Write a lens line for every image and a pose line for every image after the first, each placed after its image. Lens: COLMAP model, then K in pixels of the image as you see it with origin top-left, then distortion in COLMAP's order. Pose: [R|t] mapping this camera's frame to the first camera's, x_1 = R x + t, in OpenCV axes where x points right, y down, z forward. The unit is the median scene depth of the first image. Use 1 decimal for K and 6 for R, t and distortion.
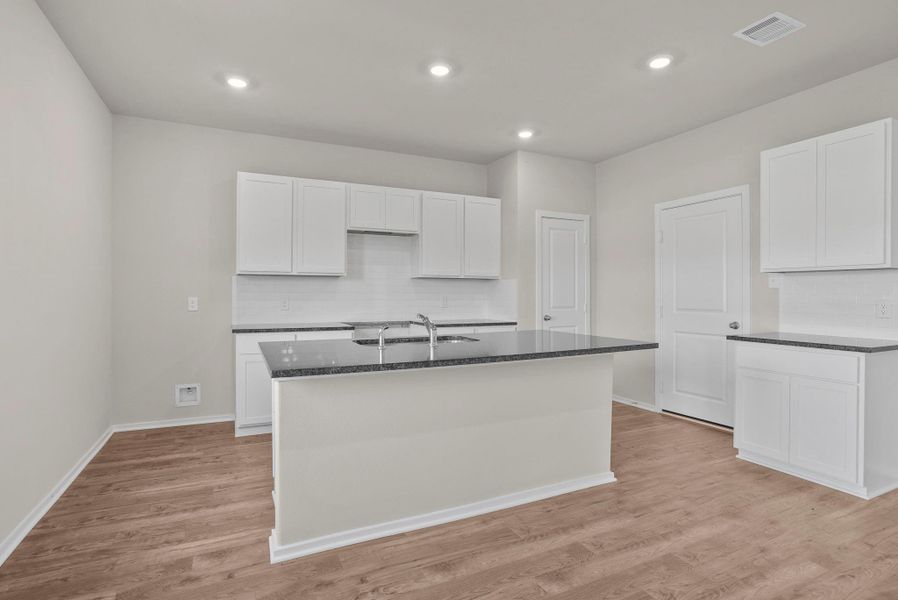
lens RADIAL K [[459.0, 0, 449.4], [0, 459.0, 297.9], [0, 0, 1]] dist [-0.031092, 0.008389]
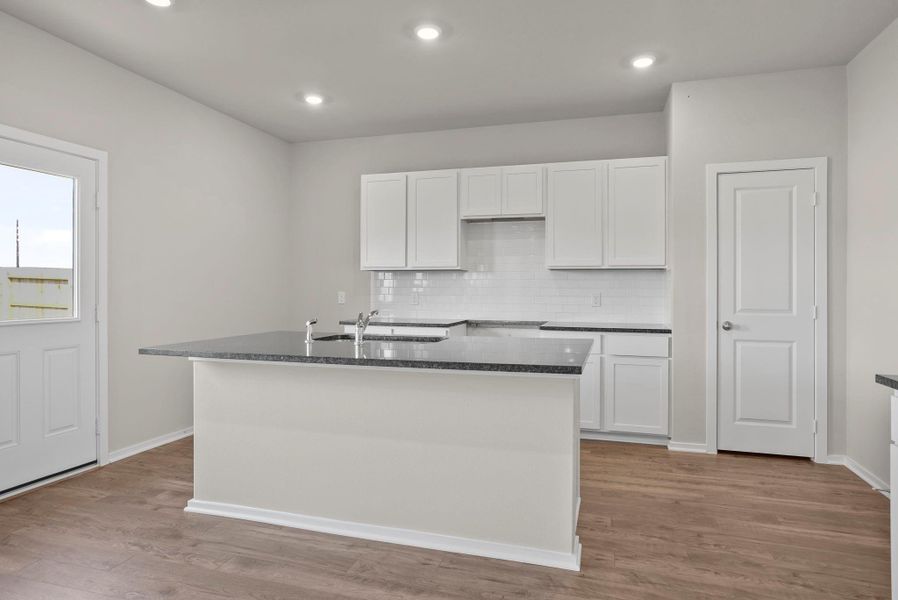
lens RADIAL K [[527.1, 0, 450.4], [0, 527.1, 295.1], [0, 0, 1]] dist [-0.009386, 0.006617]
pose [[0.734181, 0.009223, -0.678891, 0.559776], [-0.008572, 0.999954, 0.004315, -0.001091], [0.678900, 0.002651, 0.734226, 0.233173]]
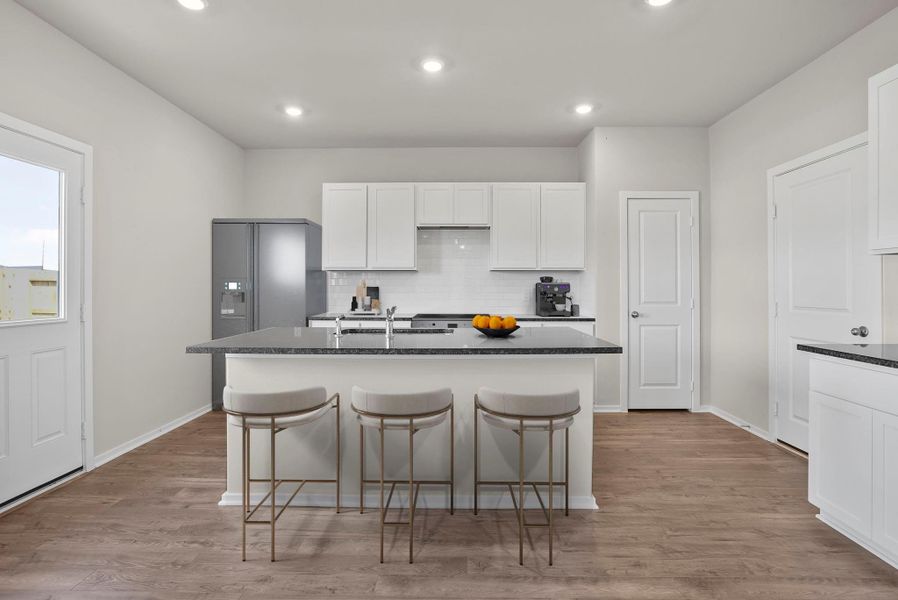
lens RADIAL K [[459.0, 0, 447.9], [0, 459.0, 292.4], [0, 0, 1]] dist [-0.031092, 0.008389]
pose [[0.890885, 0.004419, -0.454207, 0.375003], [-0.003791, 0.999990, 0.002294, 0.001047], [0.454213, -0.000322, 0.890893, 0.094952]]
